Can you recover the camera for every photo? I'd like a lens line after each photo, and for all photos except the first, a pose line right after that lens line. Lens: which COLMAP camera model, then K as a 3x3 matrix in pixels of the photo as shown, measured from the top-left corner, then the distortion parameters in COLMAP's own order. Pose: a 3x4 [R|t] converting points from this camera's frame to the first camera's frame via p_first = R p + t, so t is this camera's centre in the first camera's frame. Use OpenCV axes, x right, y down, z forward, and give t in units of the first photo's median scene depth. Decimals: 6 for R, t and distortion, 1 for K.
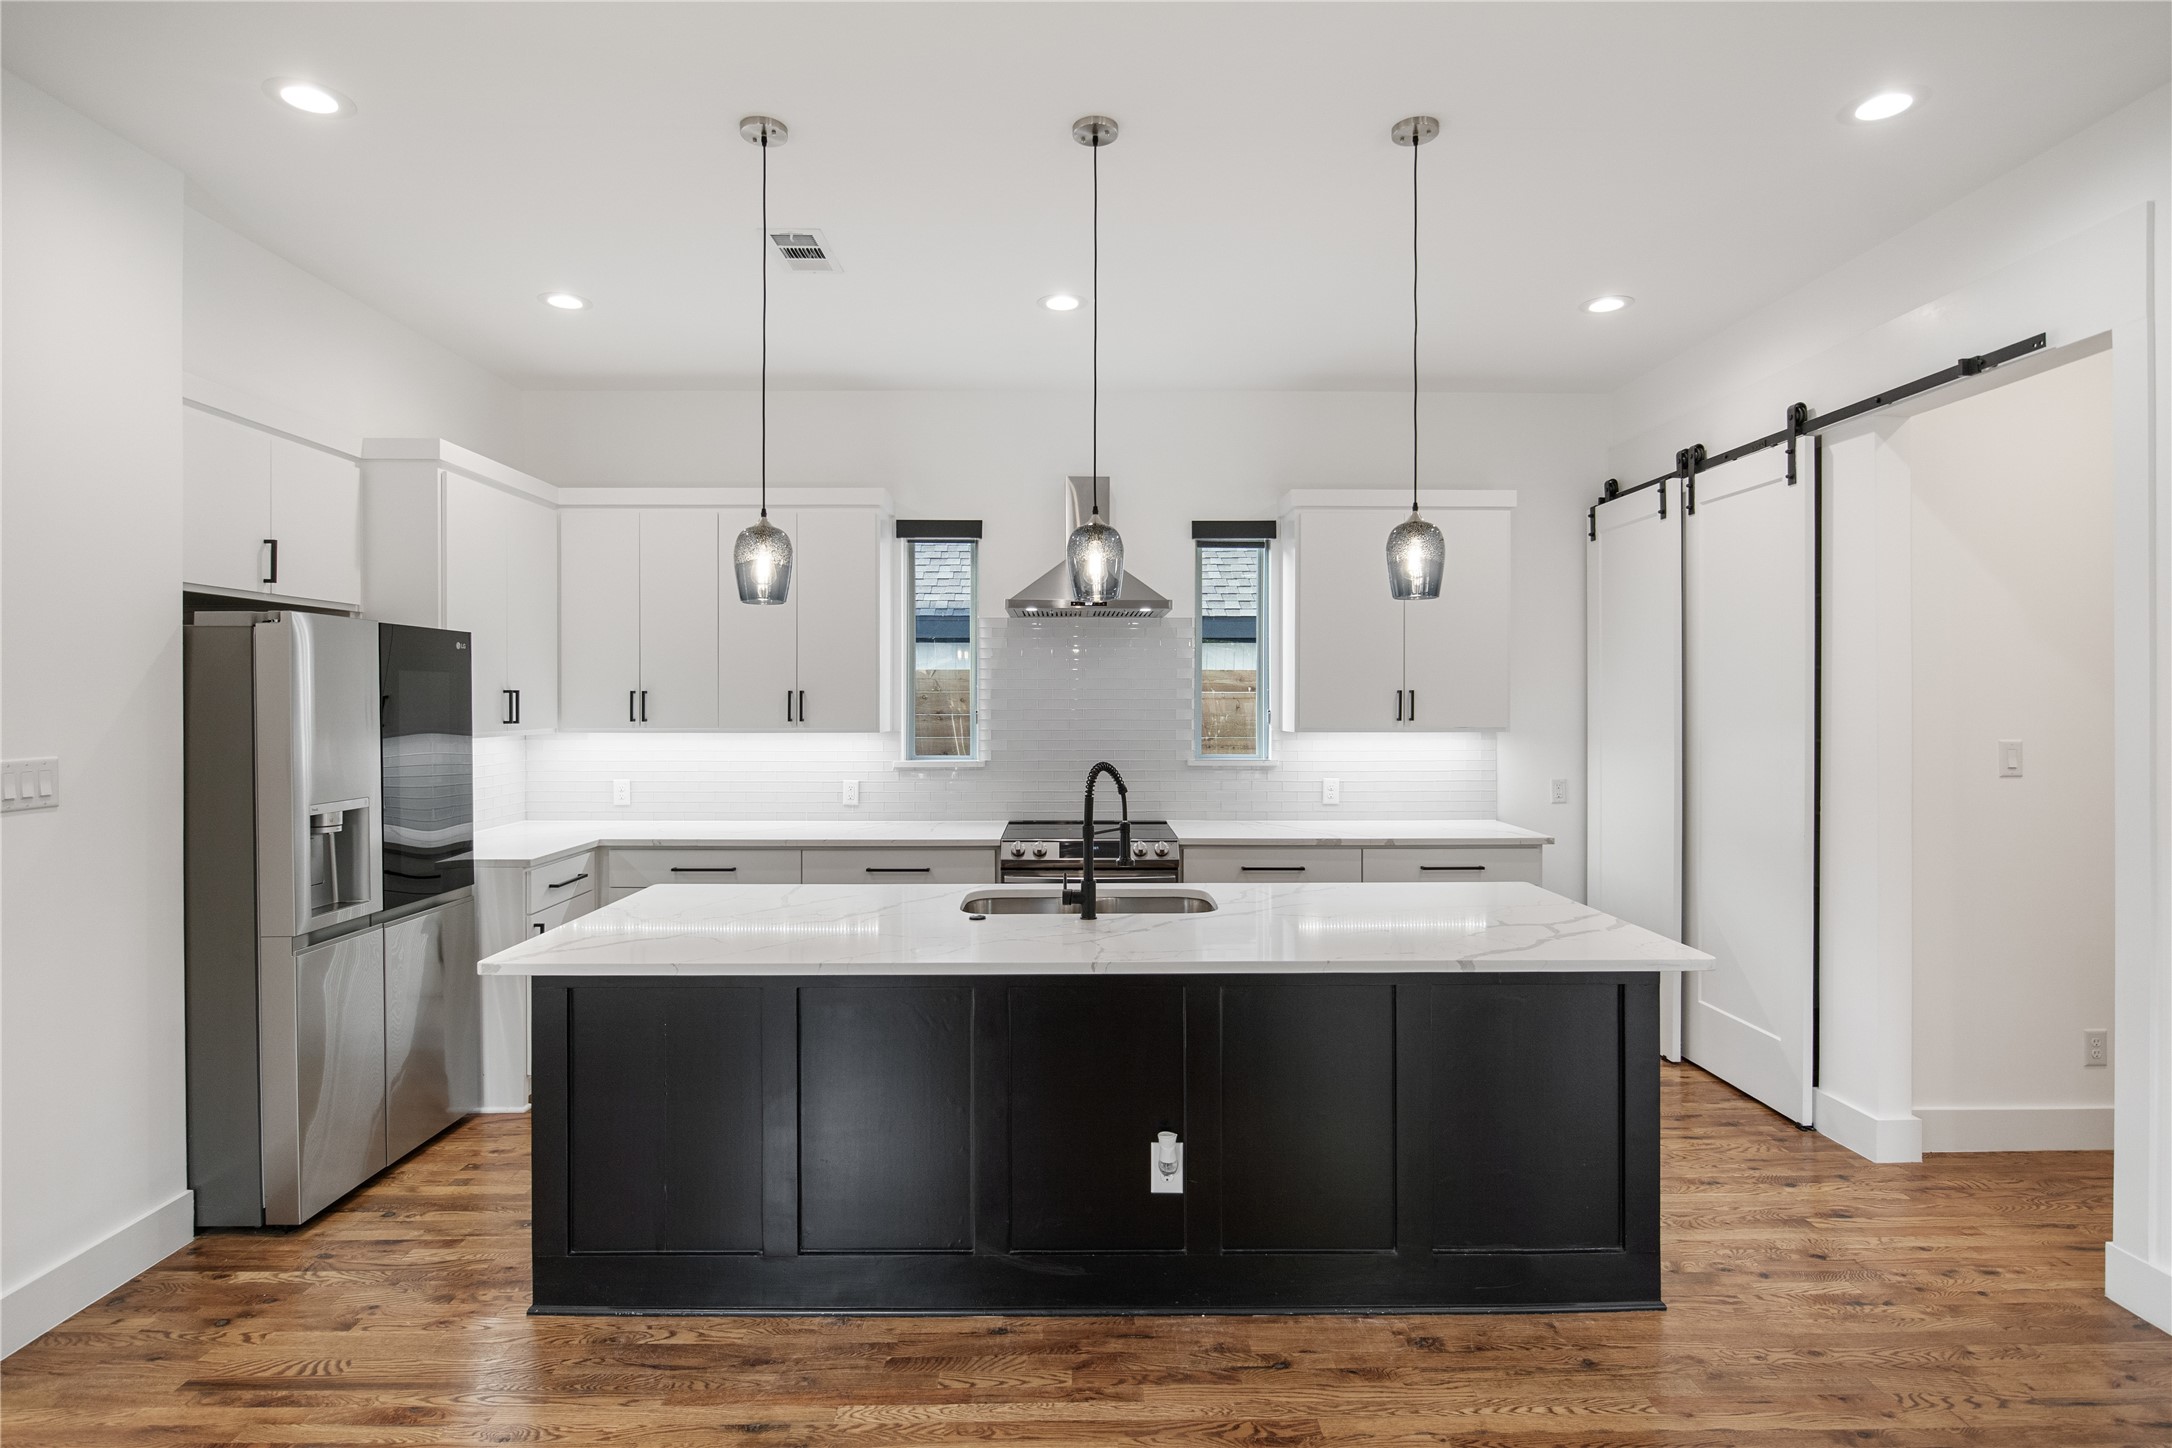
lens RADIAL K [[1072.6, 0, 1080.3], [0, 1072.6, 718.4], [0, 0, 1]] dist [-0.003115, 0.002291]
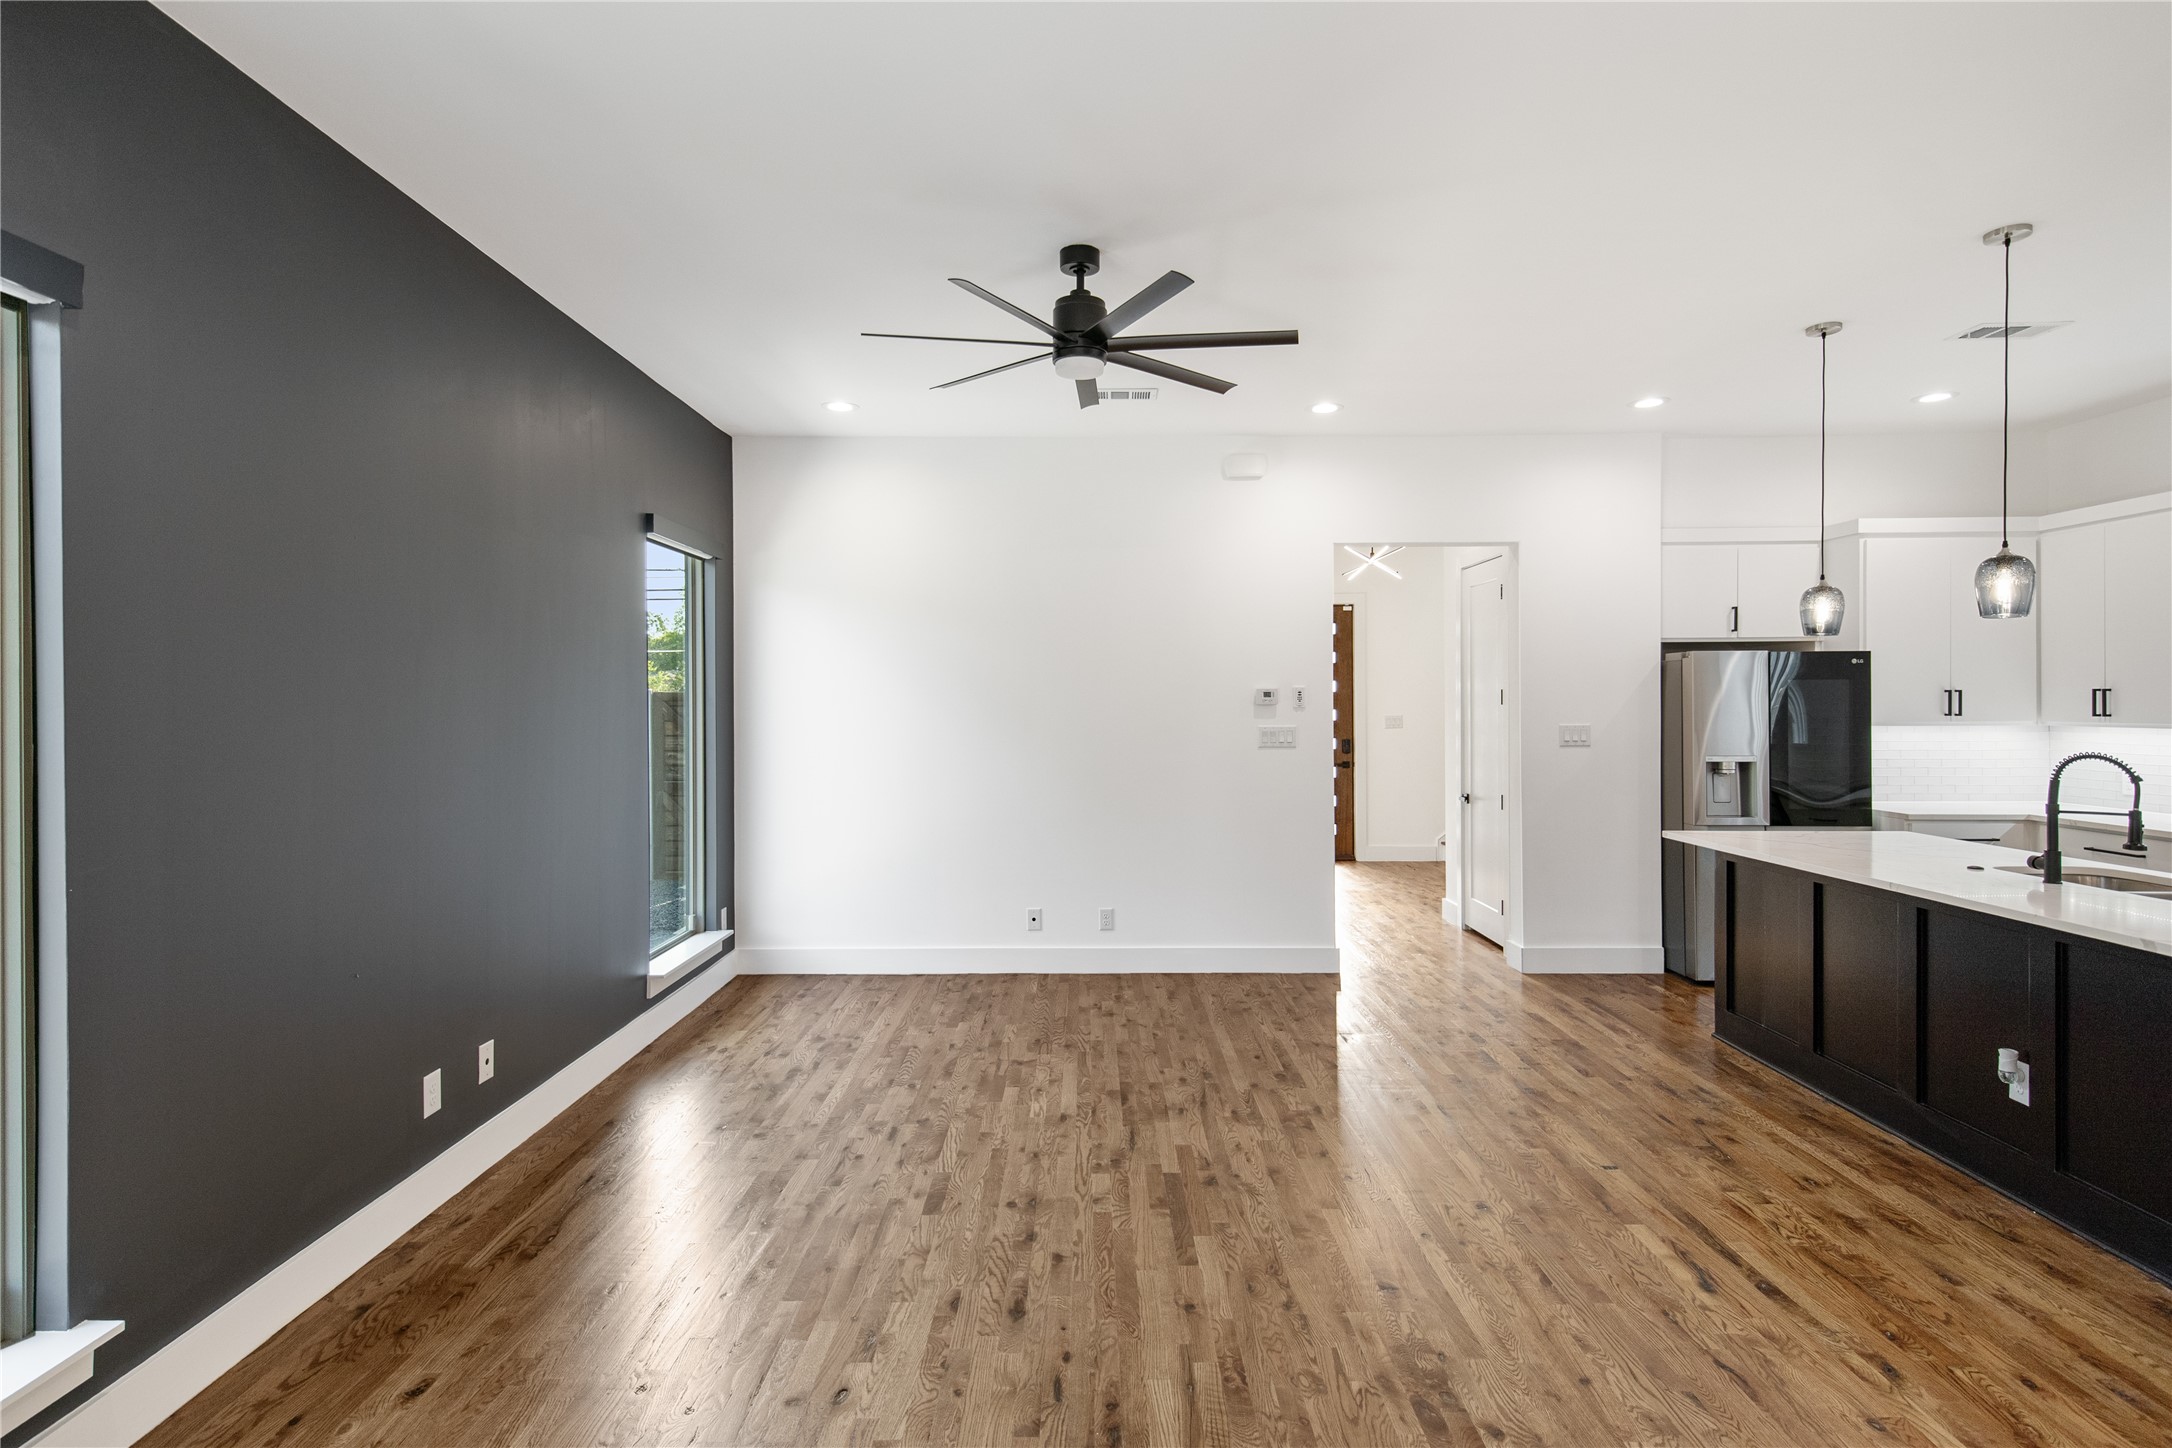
lens RADIAL K [[1072.6, 0, 1091.1], [0, 1072.6, 704.7], [0, 0, 1]] dist [-0.003115, 0.002291]
pose [[-0.006662, 0.004361, -0.999968, 1.320981], [-0.011467, 0.999924, 0.004437, -0.002603], [0.999912, 0.011496, -0.006612, -0.051226]]
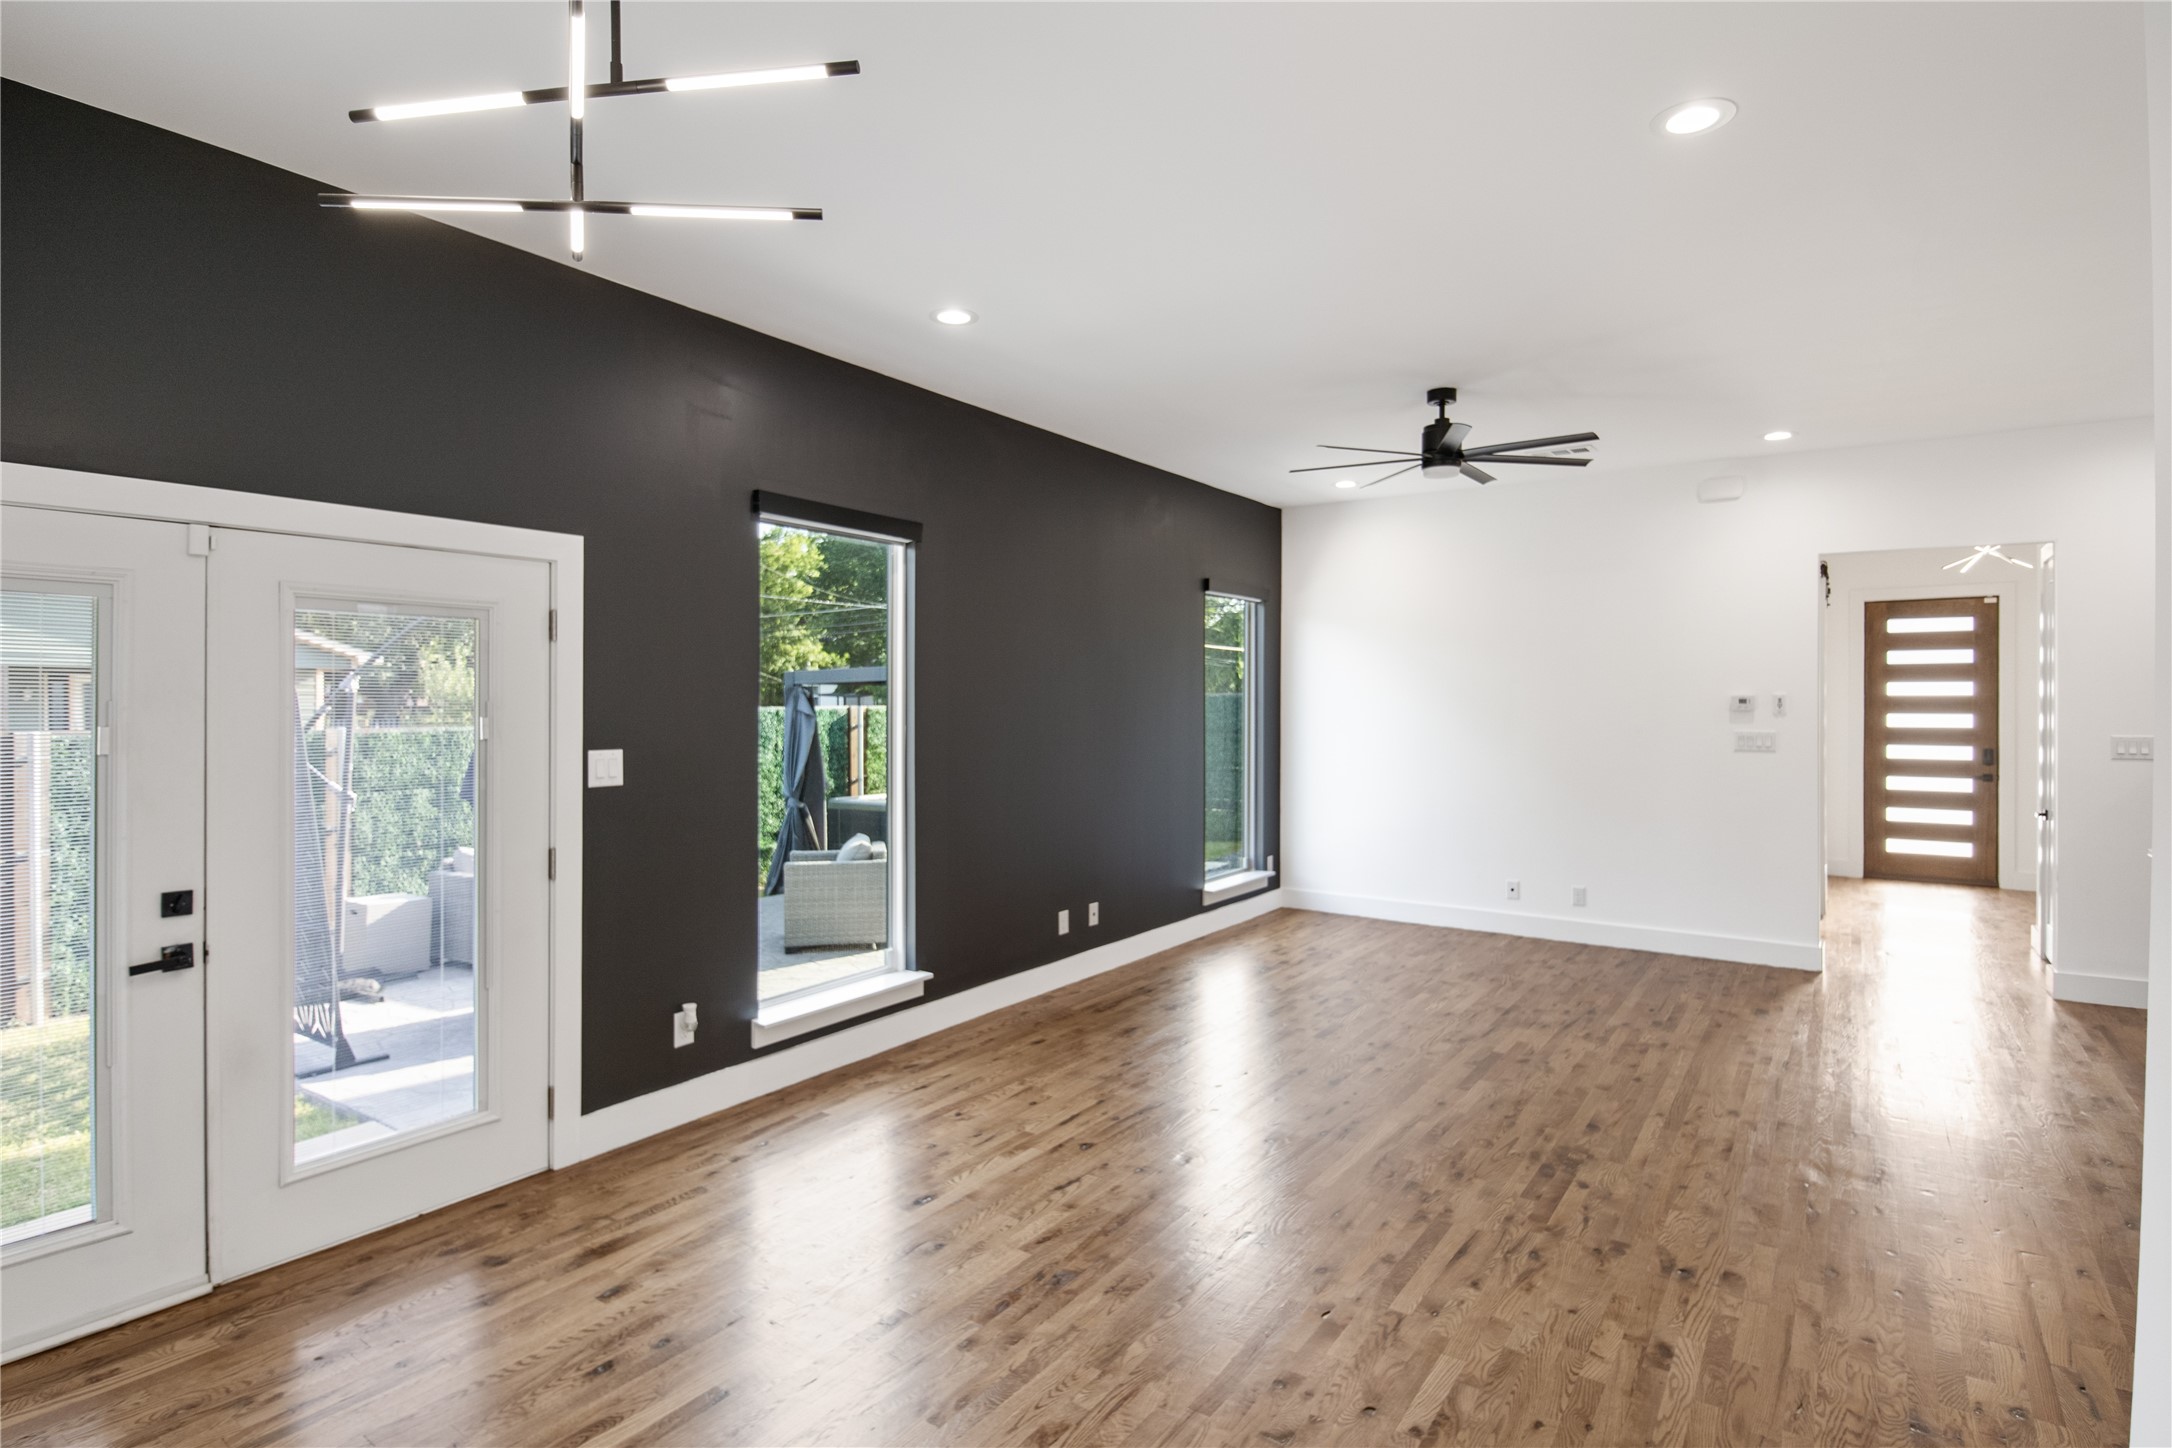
lens RADIAL K [[1072.6, 0, 1071.8], [0, 1072.6, 707.3], [0, 0, 1]] dist [-0.003115, 0.002291]
pose [[-0.593504, 0.006337, -0.804806, 1.897550], [-0.010809, 0.999816, 0.015844, -0.027393], [0.804759, 0.018103, -0.593326, 0.534369]]
